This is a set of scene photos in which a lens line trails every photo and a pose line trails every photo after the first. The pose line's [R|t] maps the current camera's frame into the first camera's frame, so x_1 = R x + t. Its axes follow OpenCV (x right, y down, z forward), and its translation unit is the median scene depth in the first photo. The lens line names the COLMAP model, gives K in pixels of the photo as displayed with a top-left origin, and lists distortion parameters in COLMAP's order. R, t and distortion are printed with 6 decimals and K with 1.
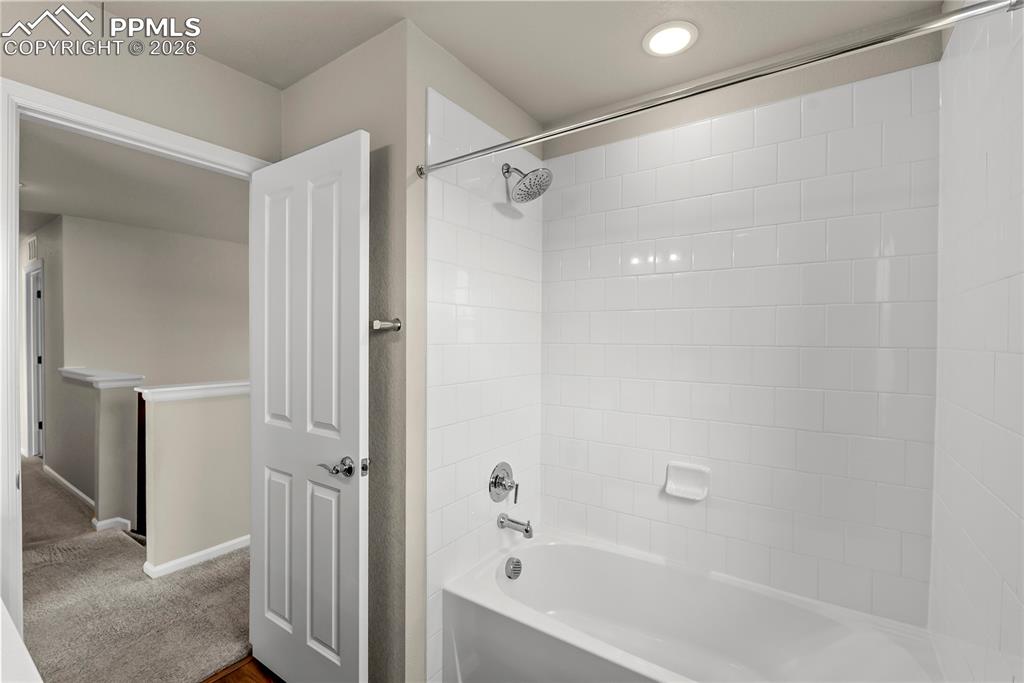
lens RADIAL K [[446.1, 0, 512.1], [0, 446.1, 337.9], [0, 0, 1]] dist [-0.009577, -0.000603]
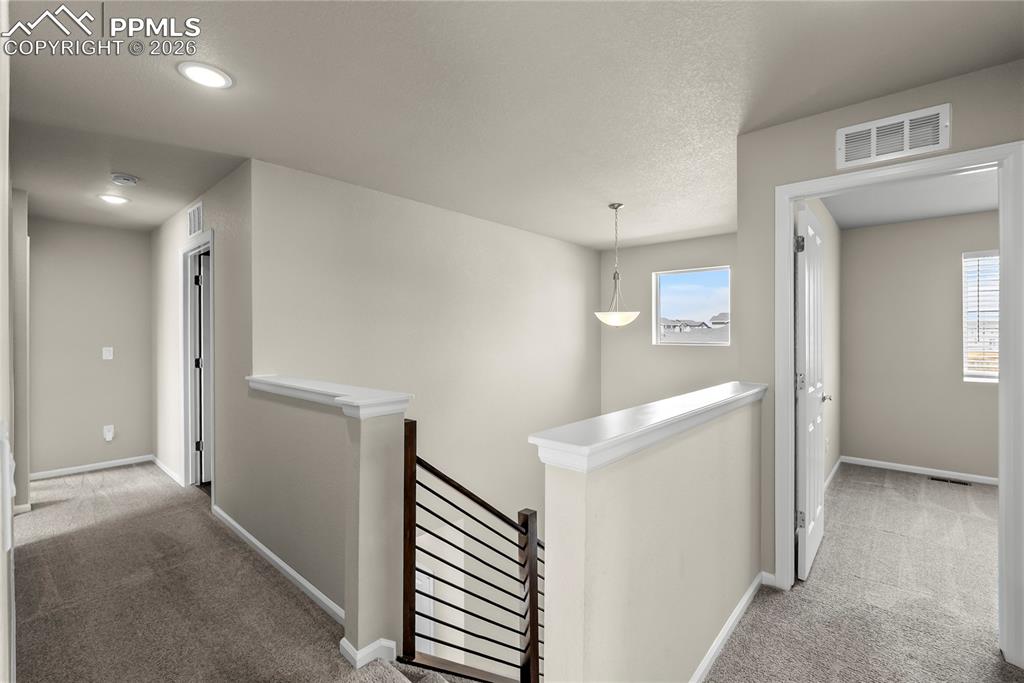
lens RADIAL K [[446.1, 0, 514.6], [0, 446.1, 335.2], [0, 0, 1]] dist [-0.009577, -0.000603]
pose [[0.992581, -0.000722, -0.121583, -0.625405], [-0.000371, 0.999960, -0.008969, 0.011124], [0.121585, 0.008948, 0.992541, 0.423591]]
